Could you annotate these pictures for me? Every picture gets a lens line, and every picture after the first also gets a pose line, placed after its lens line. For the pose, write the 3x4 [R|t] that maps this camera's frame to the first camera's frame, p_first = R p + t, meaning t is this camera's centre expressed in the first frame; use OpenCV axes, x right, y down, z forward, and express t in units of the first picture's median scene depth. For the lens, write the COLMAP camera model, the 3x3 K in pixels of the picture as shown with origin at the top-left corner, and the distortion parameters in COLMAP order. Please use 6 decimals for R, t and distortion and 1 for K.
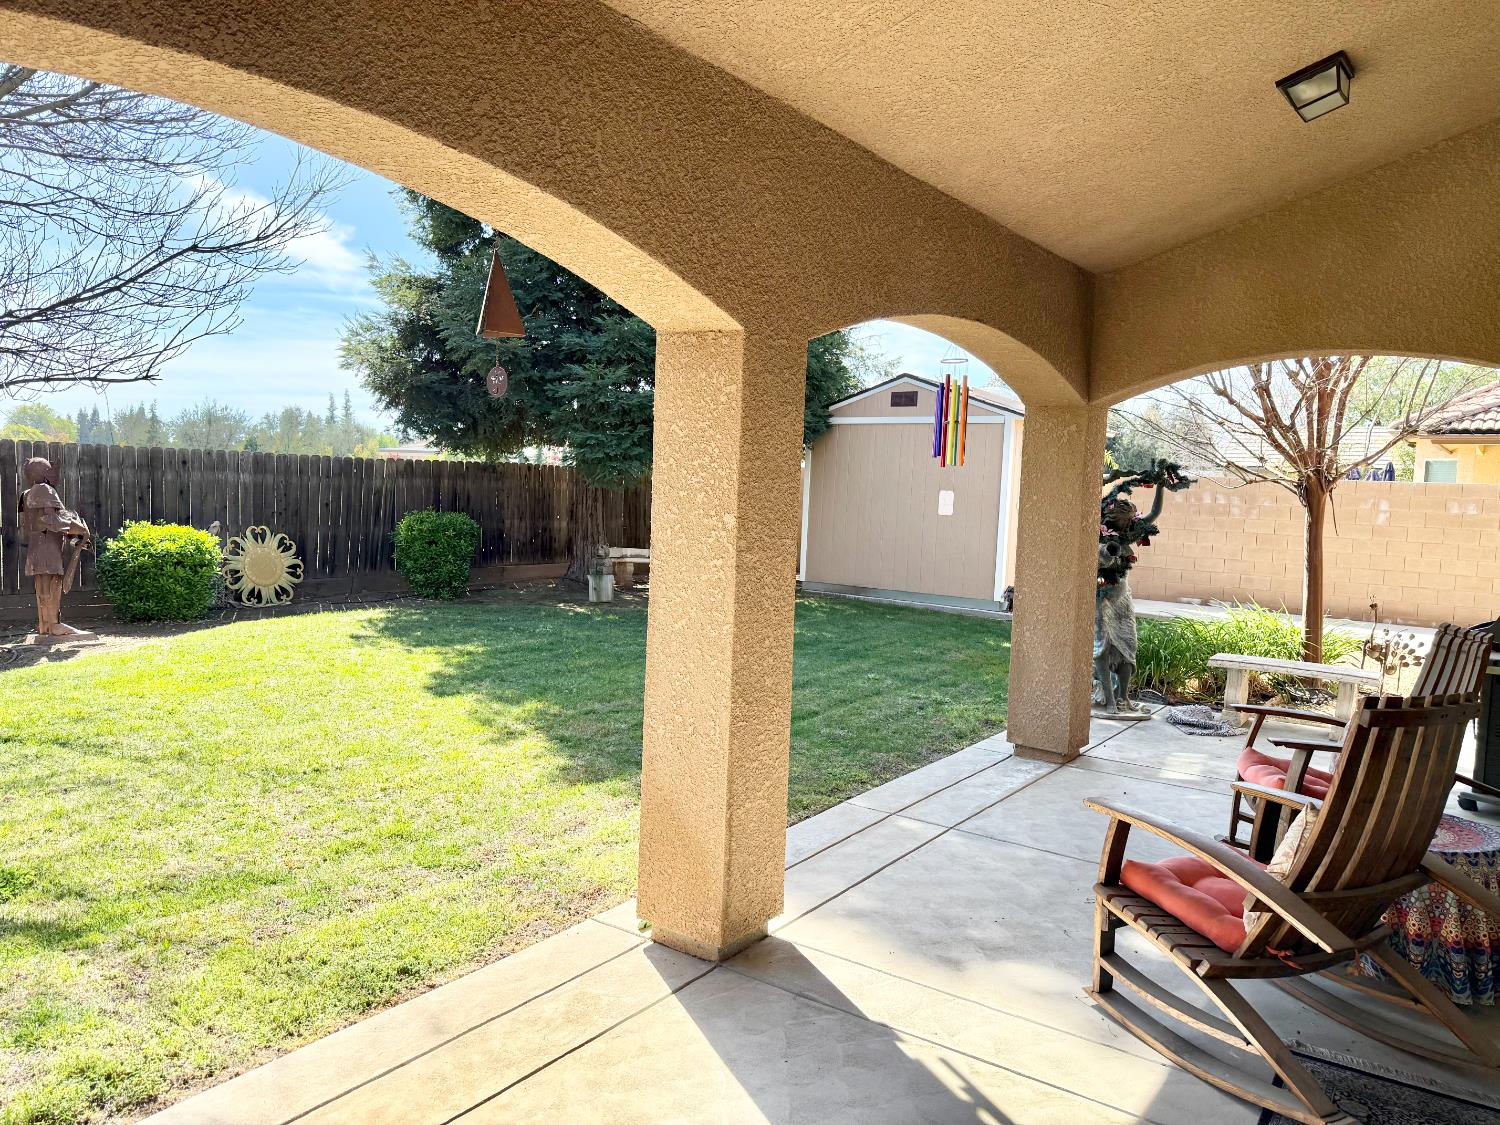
lens RADIAL K [[1057.6, 0, 752.3], [0, 1057.6, 555.7], [0, 0, 1]] dist [0.037728, -0.046624]
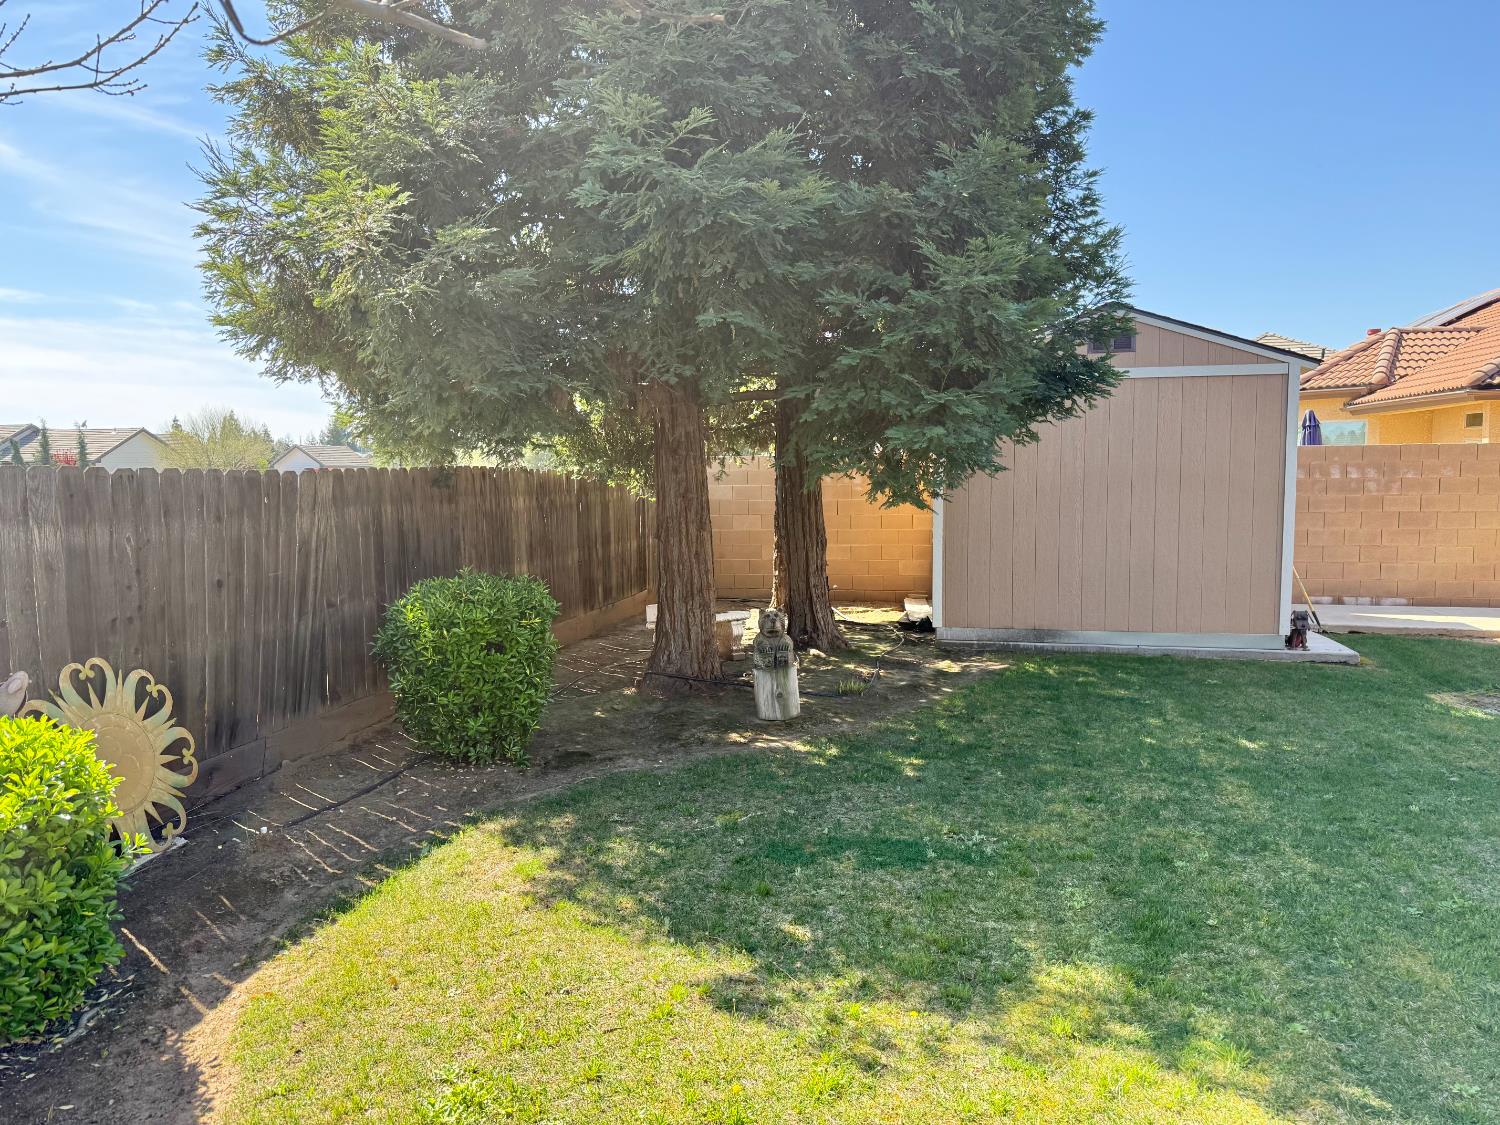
lens RADIAL K [[1057.6, 0, 749.7], [0, 1057.6, 571.0], [0, 0, 1]] dist [0.037728, -0.046624]
pose [[0.913738, -0.083594, 0.397611, -0.360203], [0.072803, 0.996454, 0.042188, -0.053360], [-0.399728, -0.009602, 0.916583, 0.505655]]
